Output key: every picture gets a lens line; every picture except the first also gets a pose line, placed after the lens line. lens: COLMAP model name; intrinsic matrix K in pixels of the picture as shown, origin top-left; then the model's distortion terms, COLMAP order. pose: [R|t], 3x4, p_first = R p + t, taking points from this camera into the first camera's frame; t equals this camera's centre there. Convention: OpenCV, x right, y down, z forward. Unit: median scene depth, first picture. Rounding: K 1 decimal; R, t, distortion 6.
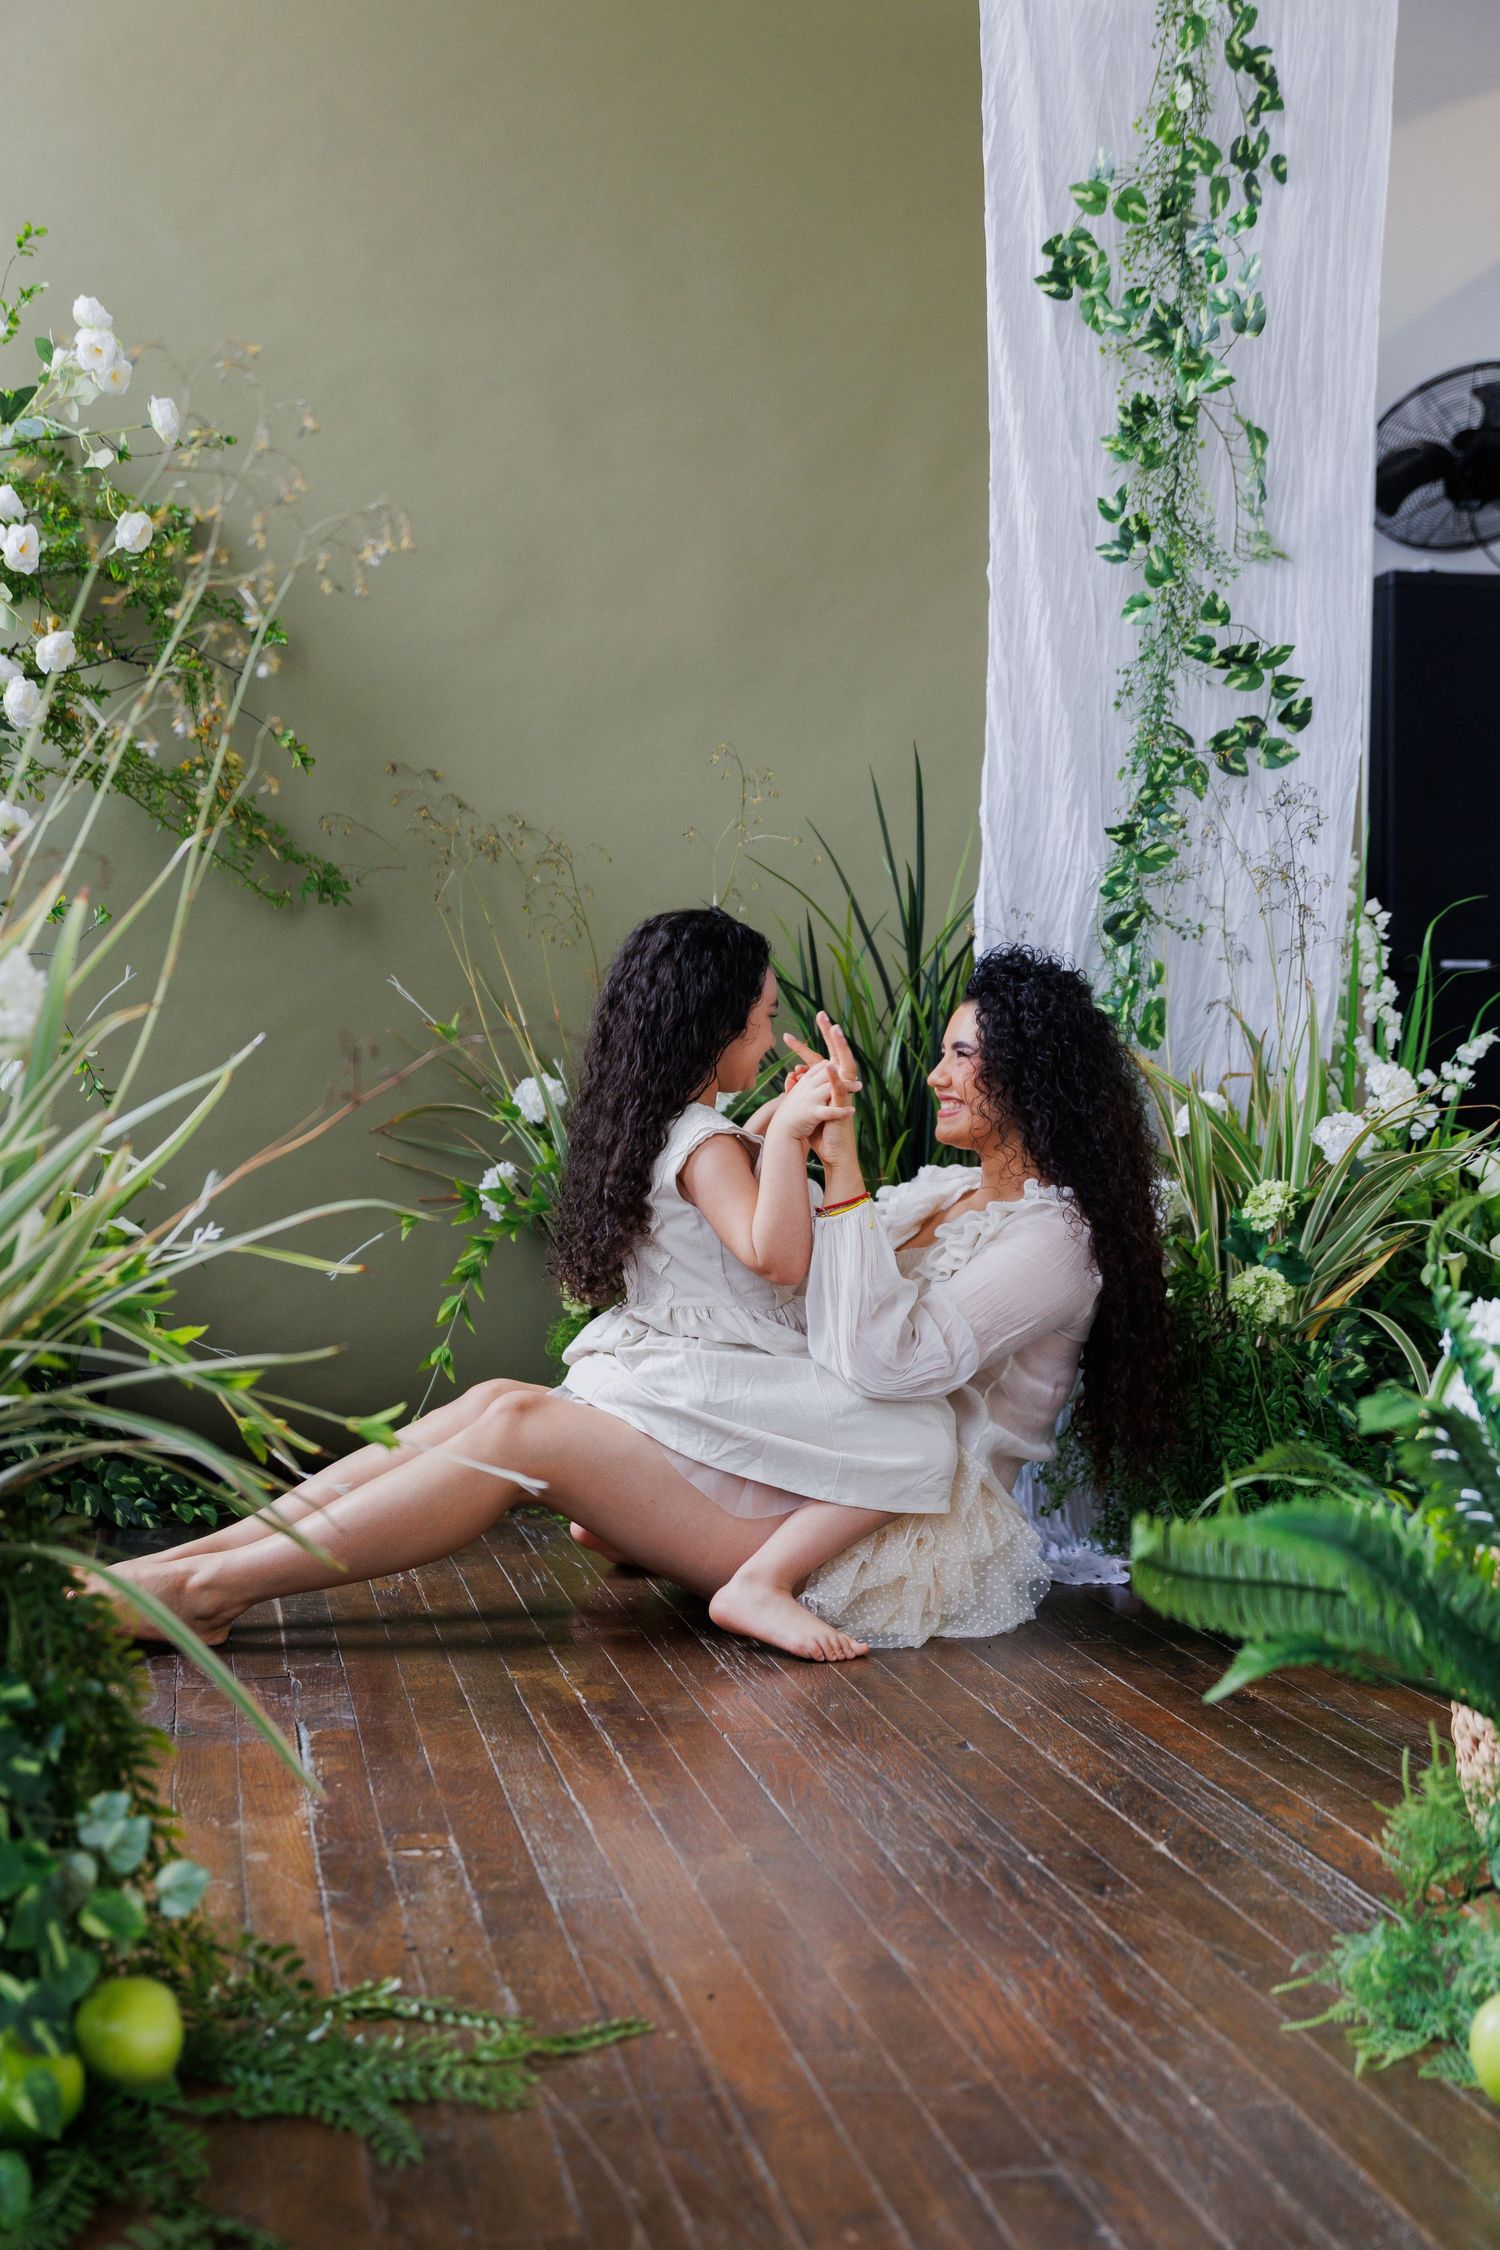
lens RADIAL K [[2776.5, 0, 779.2], [0, 2776.5, 1131.3], [0, 0, 1]] dist [-0.005709, 0.001090]
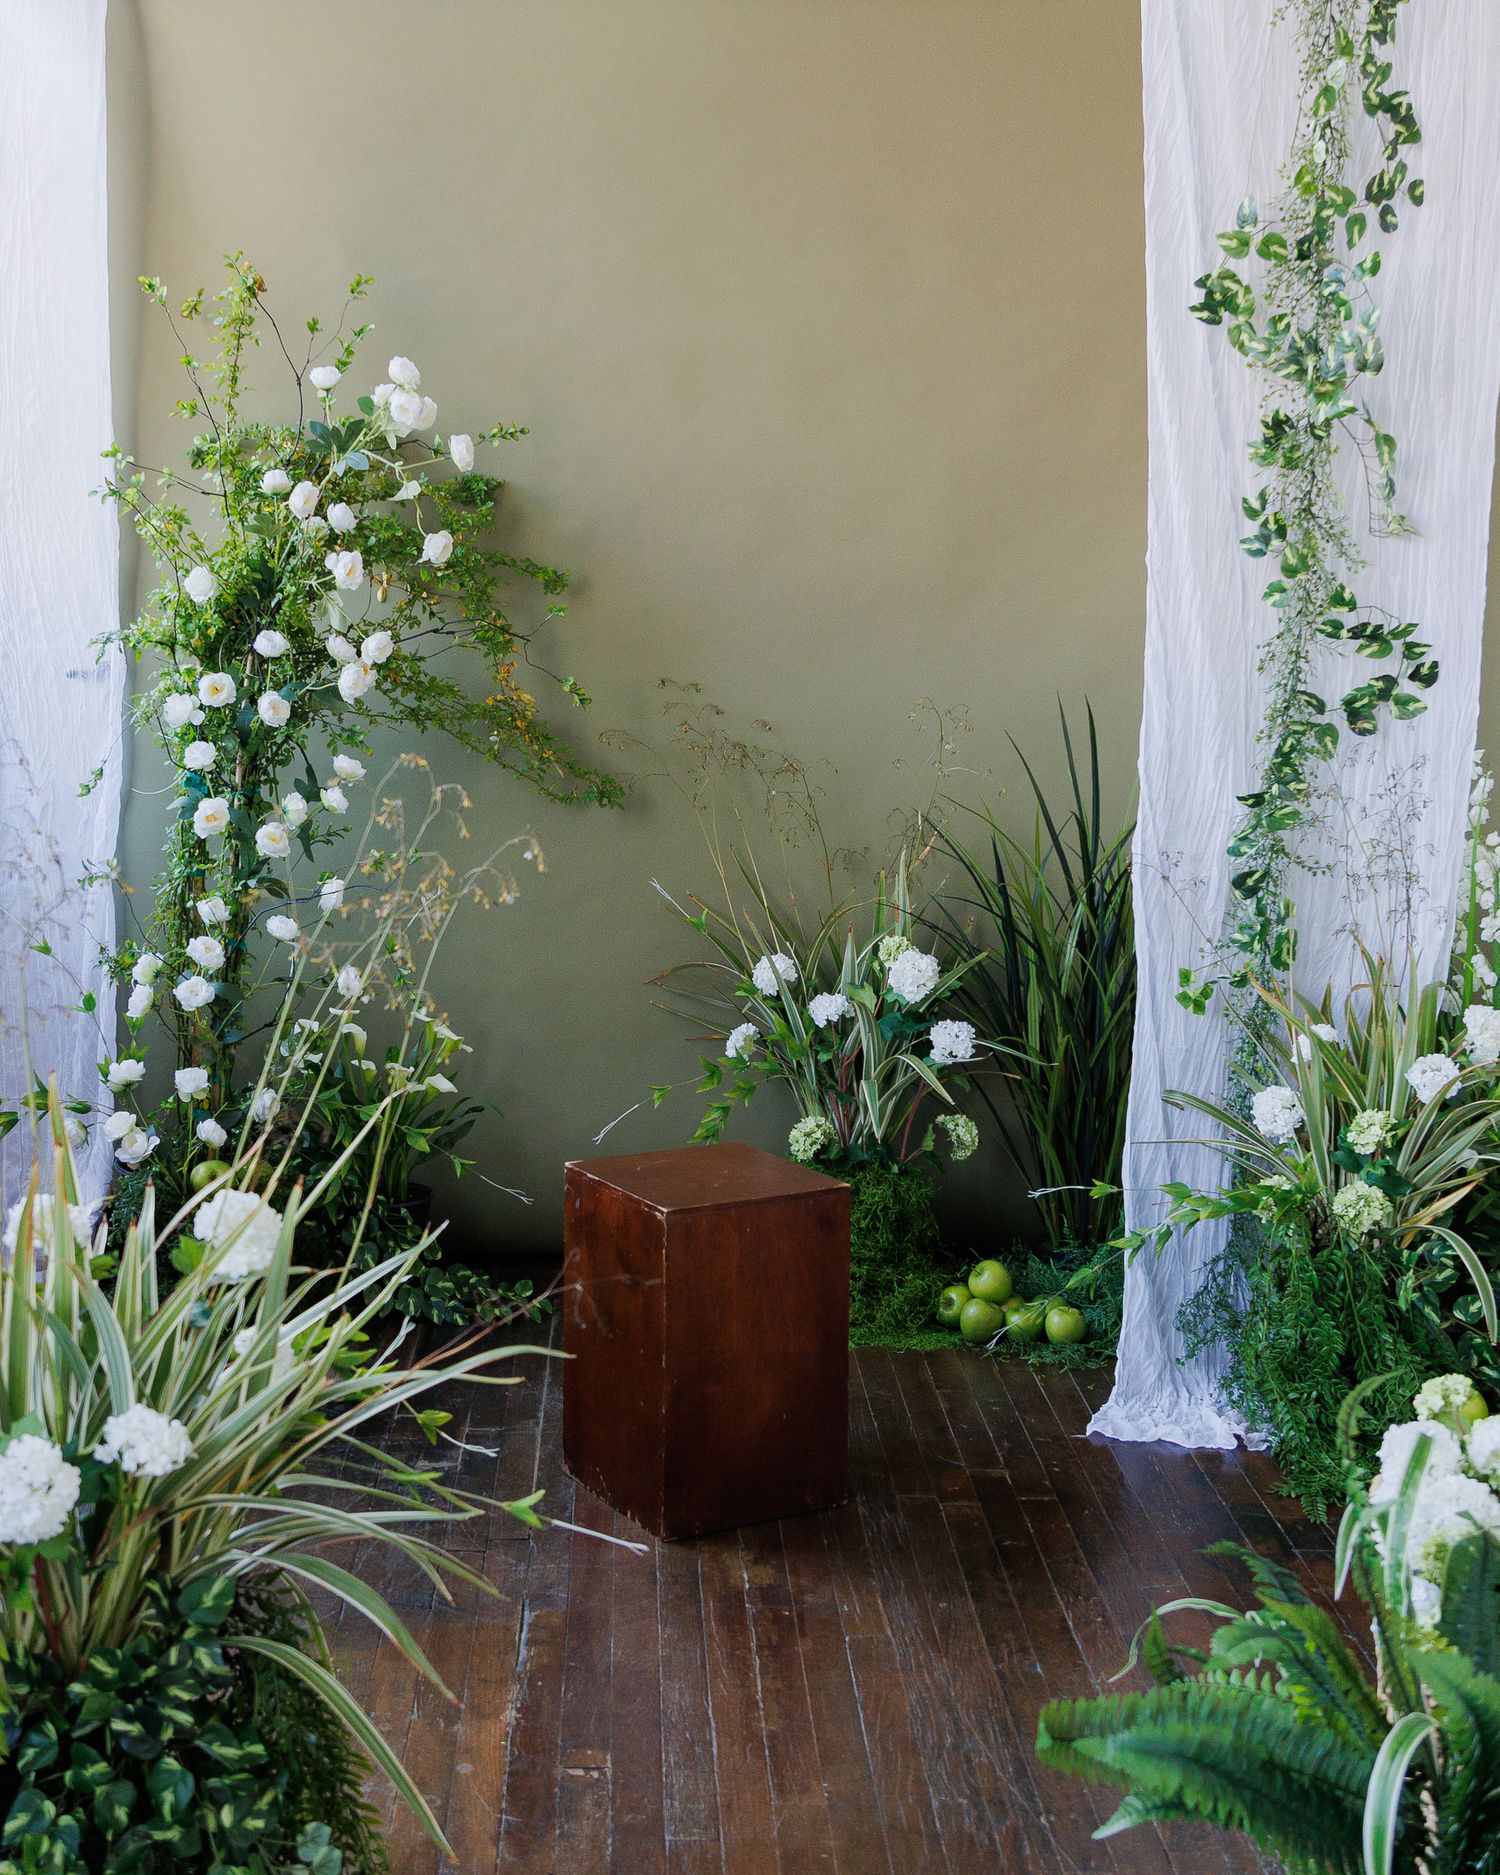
lens RADIAL K [[2557.6, 0, 607.1], [0, 2557.6, 789.8], [0, 0, 1]] dist [-0.014505, 0.054388]
pose [[0.976818, 0.011367, -0.213770, 0.085782], [0.003542, 0.997594, 0.069230, -0.182394], [0.214042, -0.068383, 0.974428, -0.104901]]
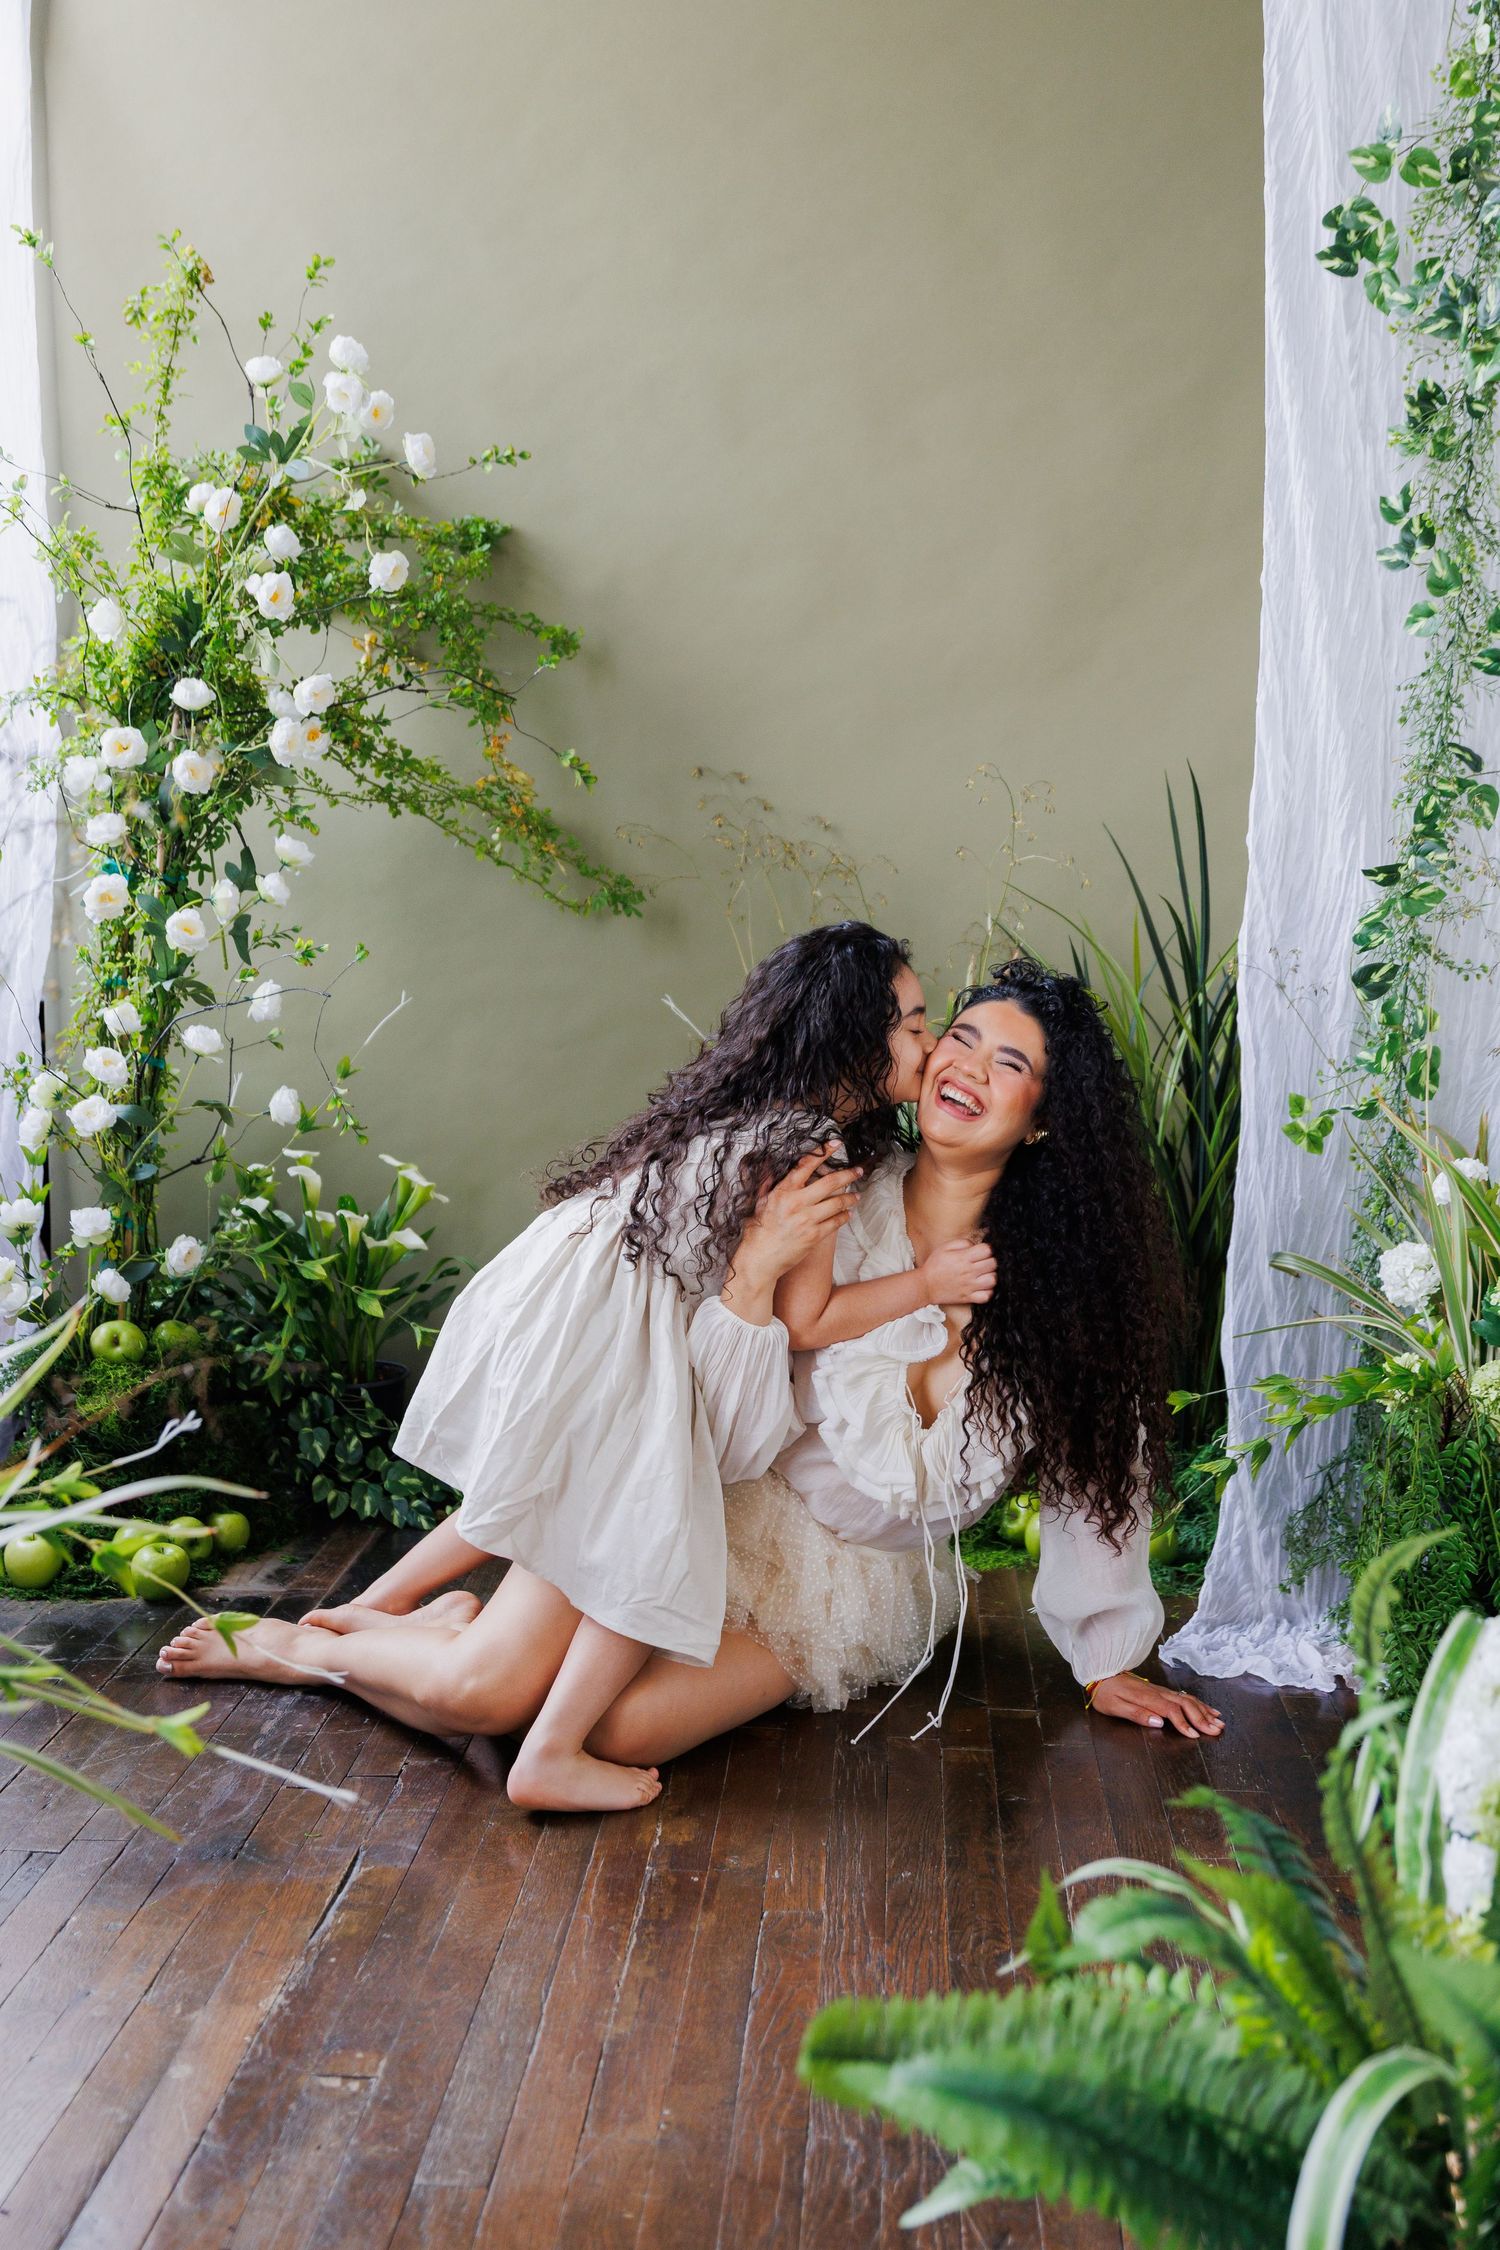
lens RADIAL K [[2532.4, 0, 761.6], [0, 2532.4, 1138.6], [0, 0, 1]] dist [-0.008366, -0.005993]
pose [[0.964569, 0.029972, -0.262124, 0.143748], [-0.006142, 0.995808, 0.091260, -0.093001], [0.263761, -0.086417, 0.960709, 0.128097]]
